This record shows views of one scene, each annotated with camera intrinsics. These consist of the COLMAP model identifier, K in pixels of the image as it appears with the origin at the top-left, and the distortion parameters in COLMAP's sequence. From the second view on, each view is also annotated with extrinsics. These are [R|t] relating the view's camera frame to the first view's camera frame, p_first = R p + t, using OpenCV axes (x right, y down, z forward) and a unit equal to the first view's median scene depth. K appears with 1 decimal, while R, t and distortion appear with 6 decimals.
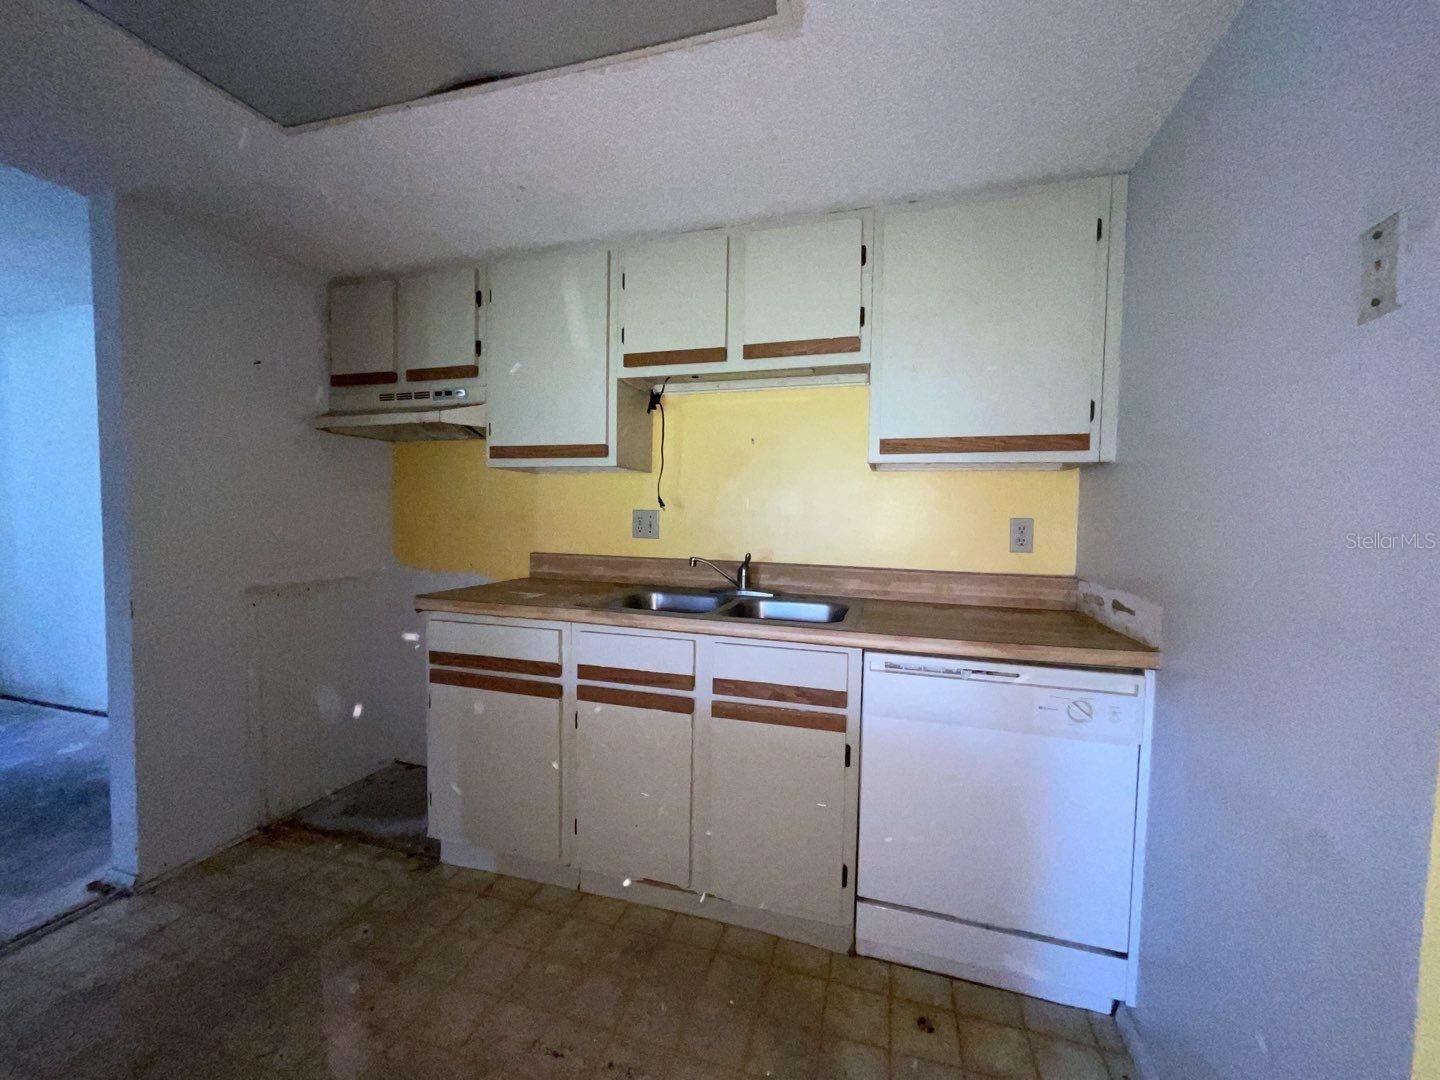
lens RADIAL K [[575.8, 0, 720.0], [0, 575.8, 540.0], [0, 0, 1]] dist [0.000794, -0.000002]
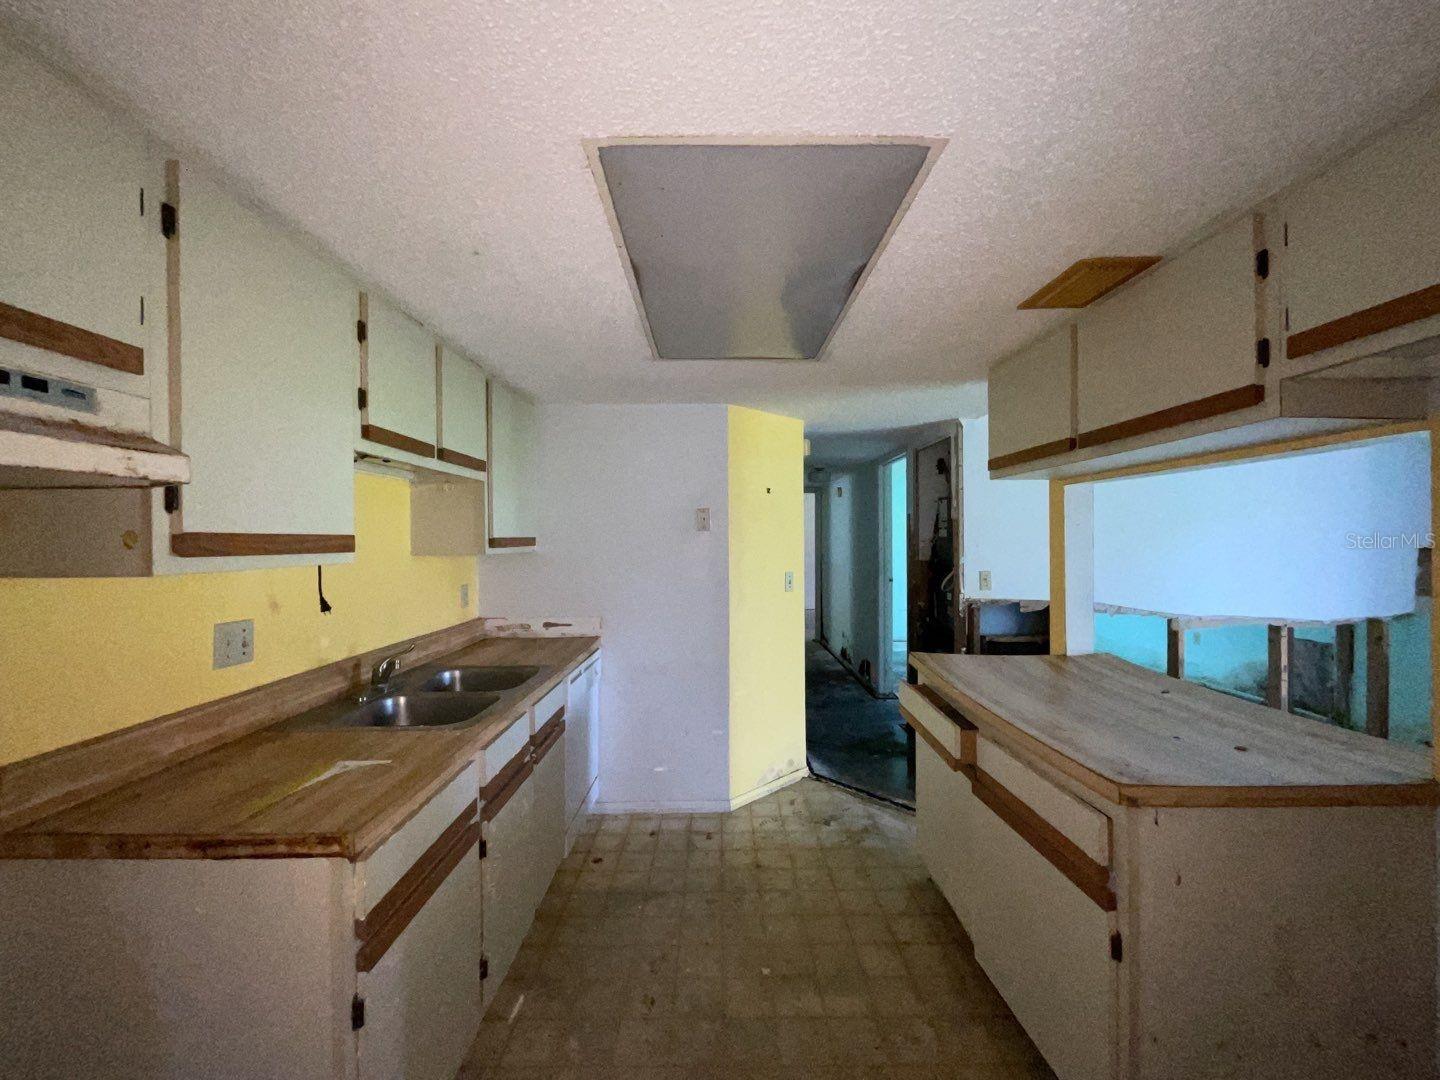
lens RADIAL K [[575.8, 0, 720.0], [0, 575.8, 540.0], [0, 0, 1]] dist [0.000794, -0.000002]
pose [[-0.289404, -0.011824, 0.957134, -1.042745], [0.052426, 0.998227, 0.028184, -0.153769], [-0.955770, 0.058335, -0.288271, 0.750003]]
